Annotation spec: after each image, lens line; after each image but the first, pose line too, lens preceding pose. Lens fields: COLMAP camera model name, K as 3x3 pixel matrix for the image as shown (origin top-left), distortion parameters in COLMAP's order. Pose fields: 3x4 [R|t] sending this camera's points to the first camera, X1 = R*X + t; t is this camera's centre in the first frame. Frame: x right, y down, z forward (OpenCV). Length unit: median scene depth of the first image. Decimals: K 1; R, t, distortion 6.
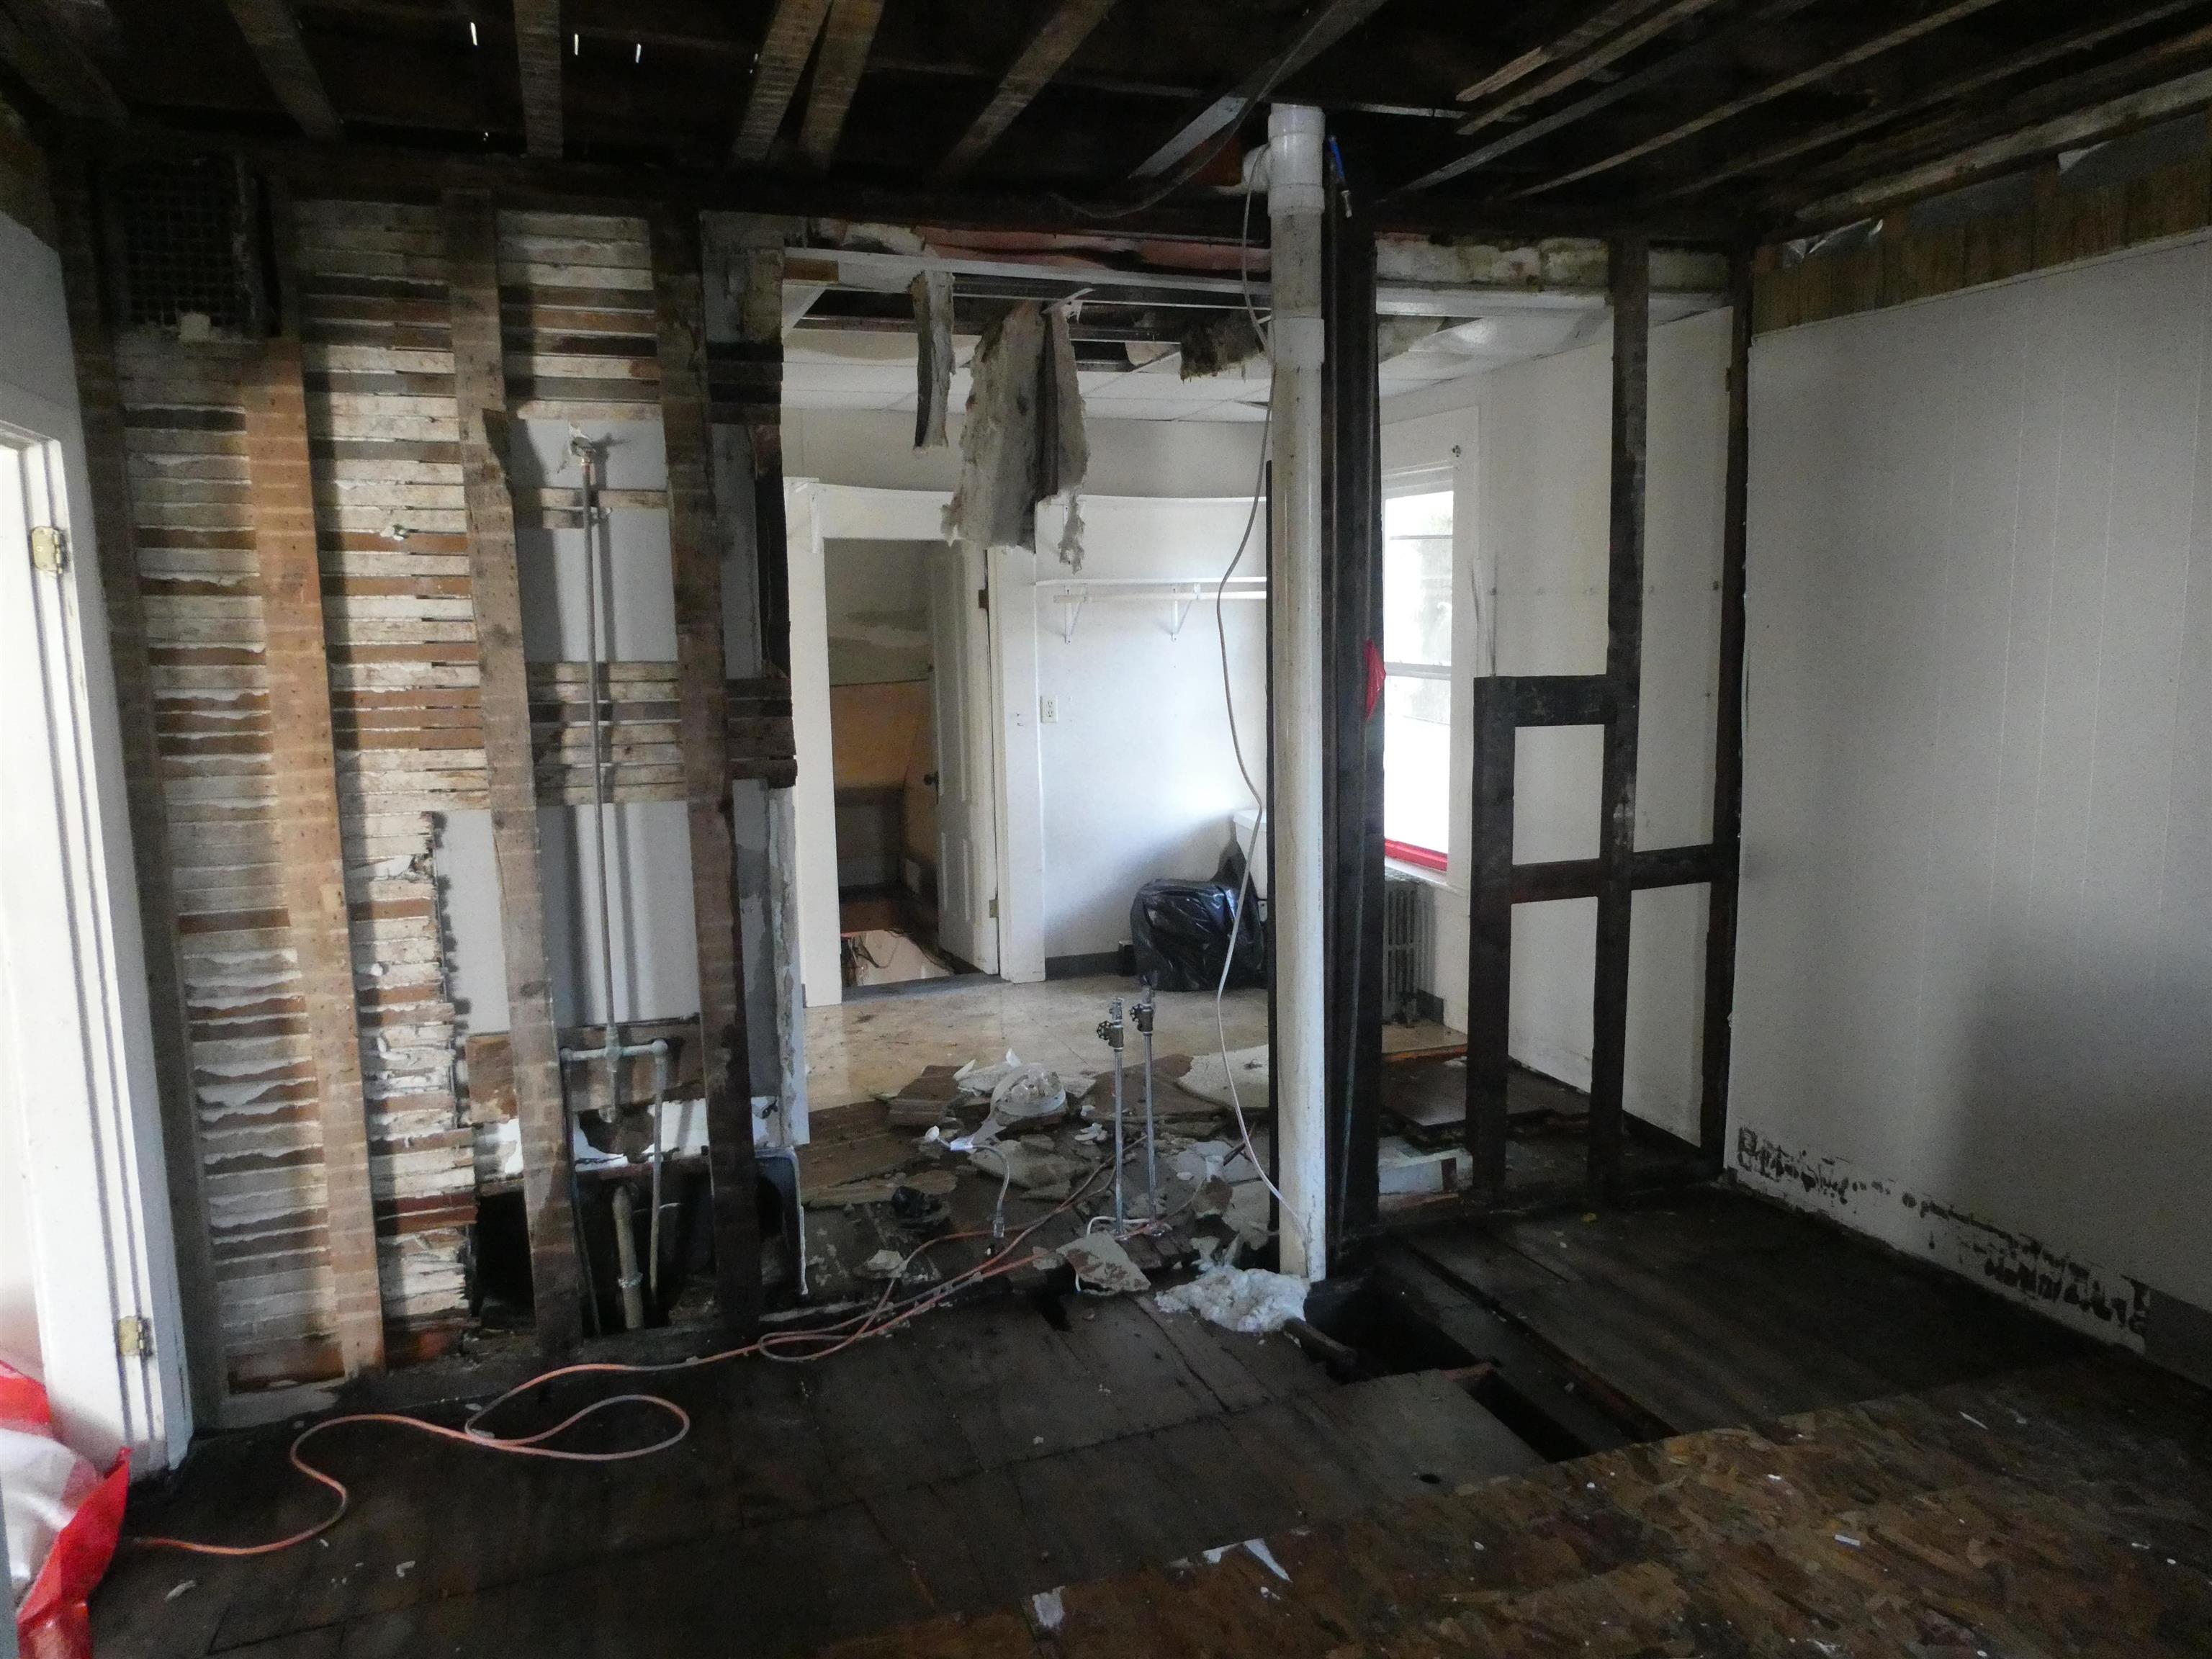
lens RADIAL K [[1572.5, 0, 1108.0], [0, 1572.5, 826.7], [0, 0, 1]] dist [0.002529, -0.001325]
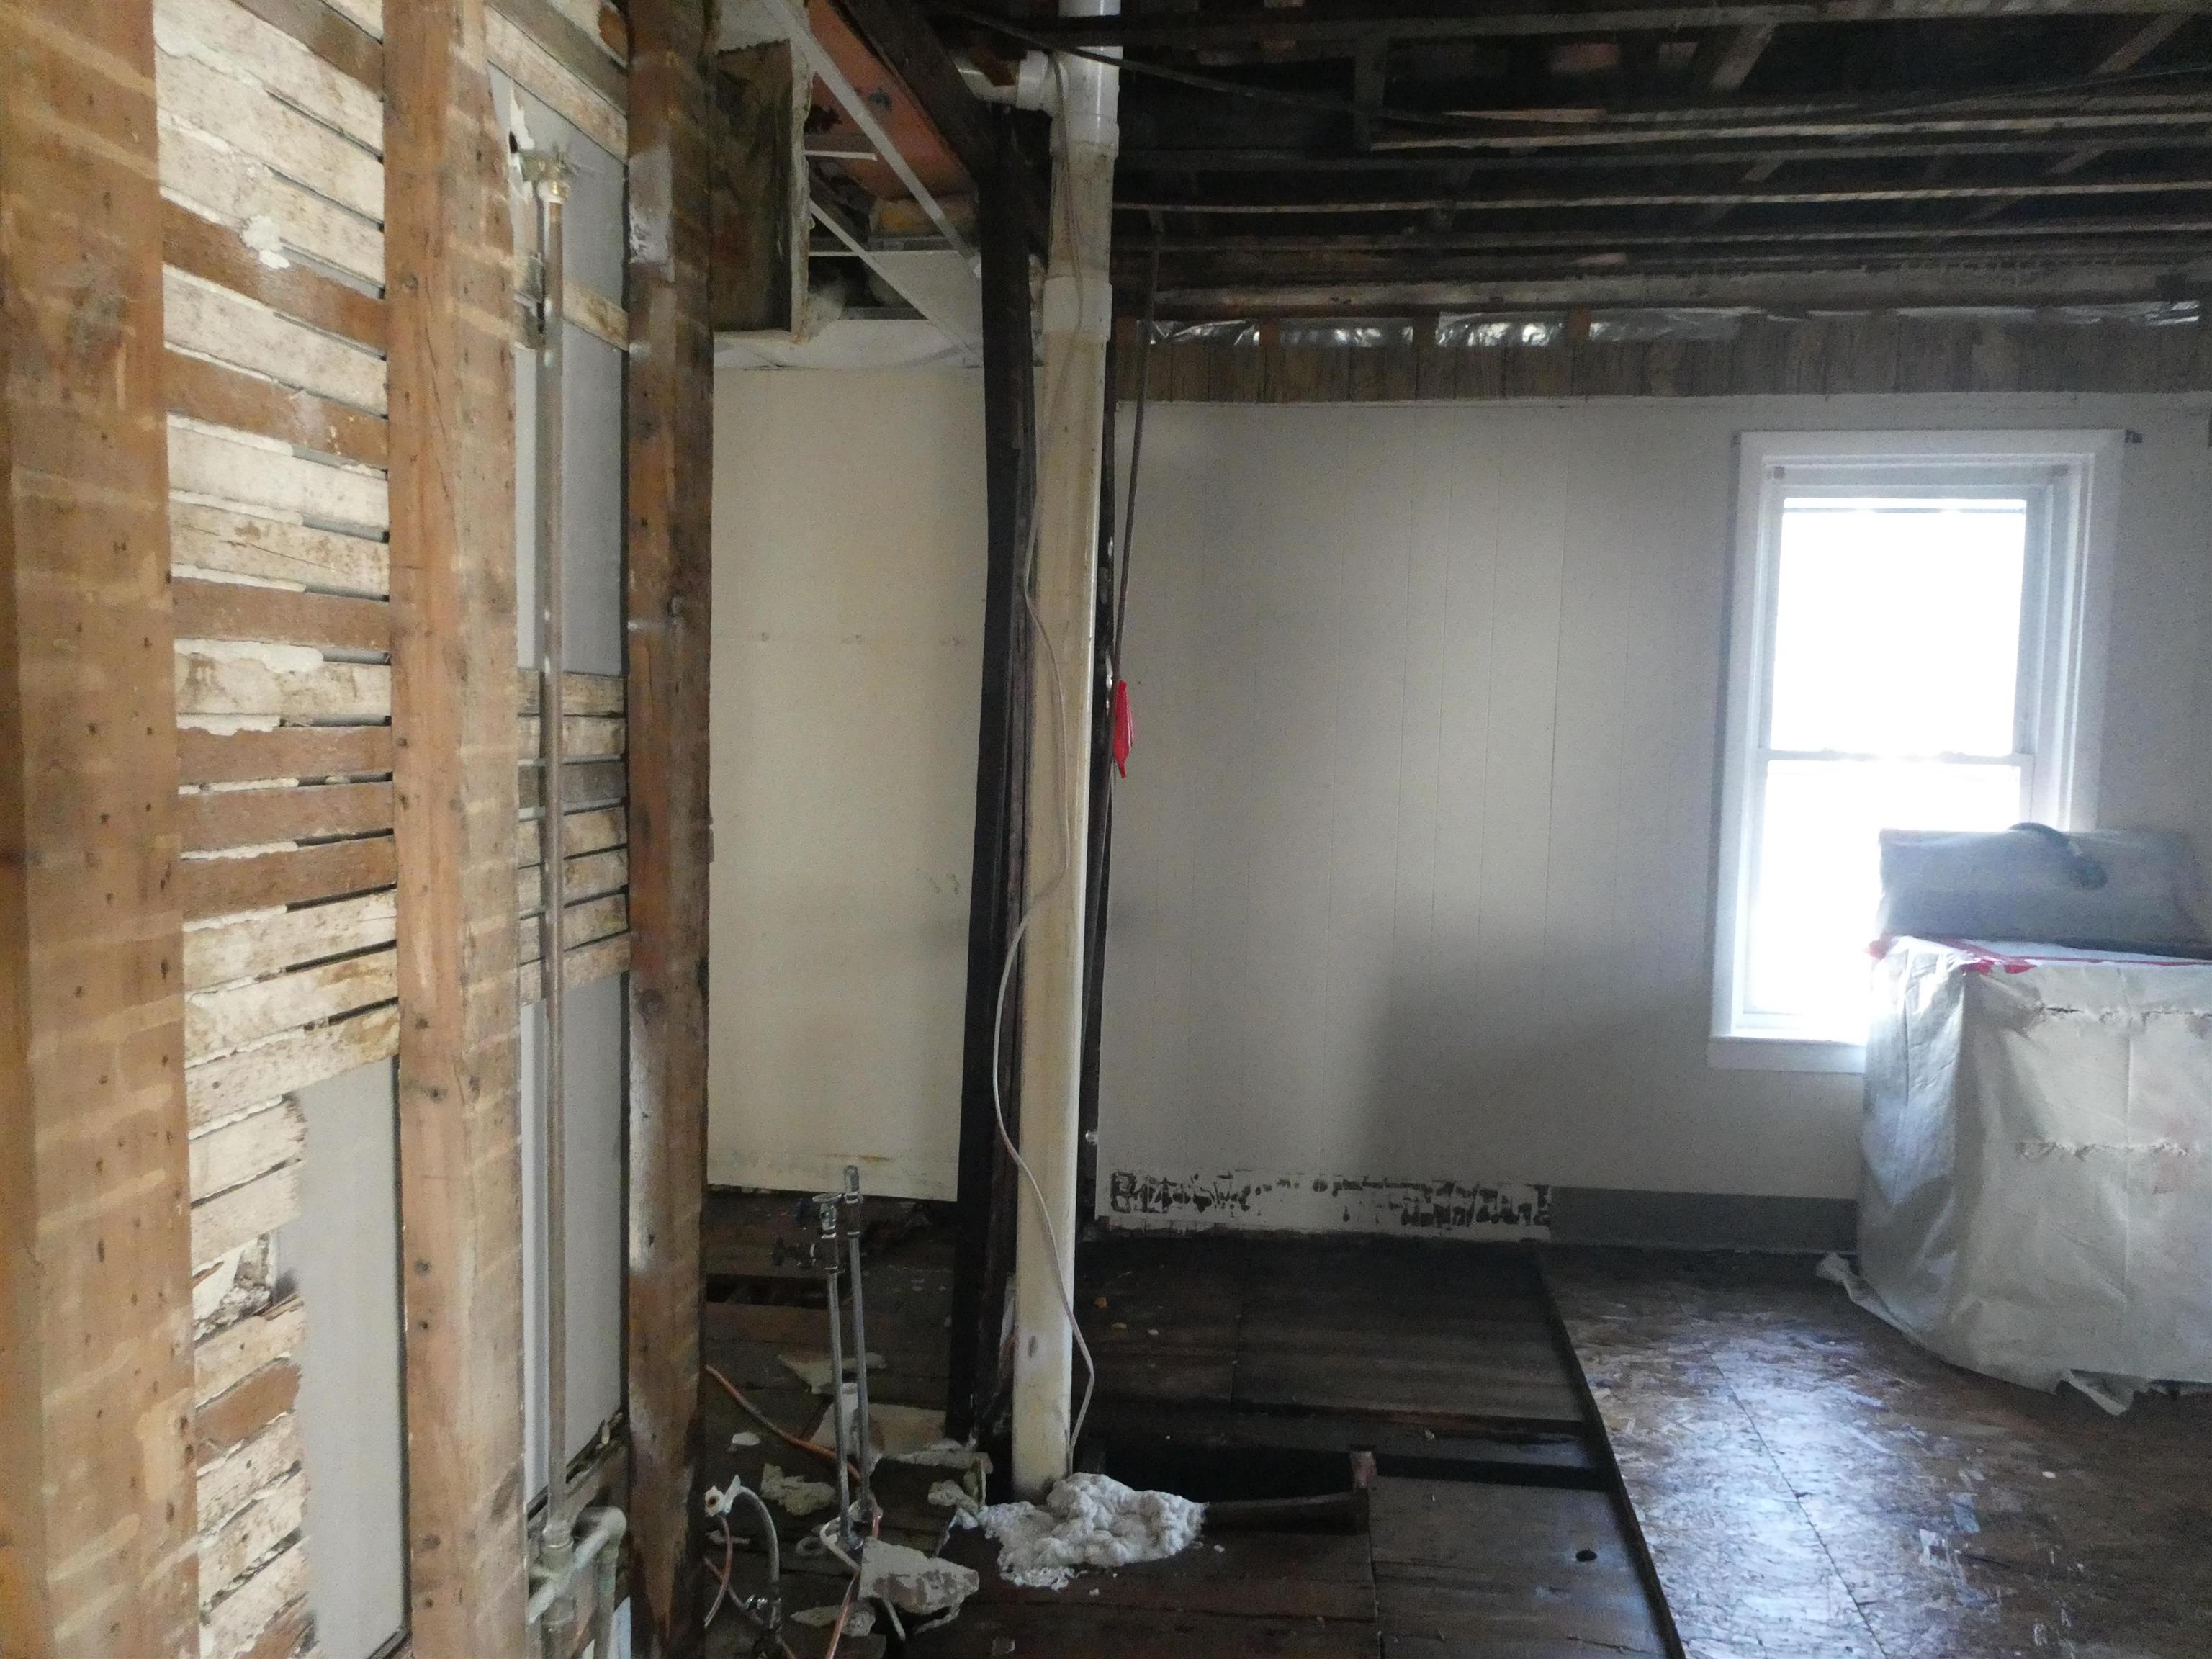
lens RADIAL K [[1572.5, 0, 1105.8], [0, 1572.5, 833.7], [0, 0, 1]] dist [0.002529, -0.001325]
pose [[0.451333, -0.053596, 0.890744, -0.607917], [0.096832, 0.995242, 0.010820, -0.047836], [-0.887086, 0.081369, 0.454376, 0.644903]]
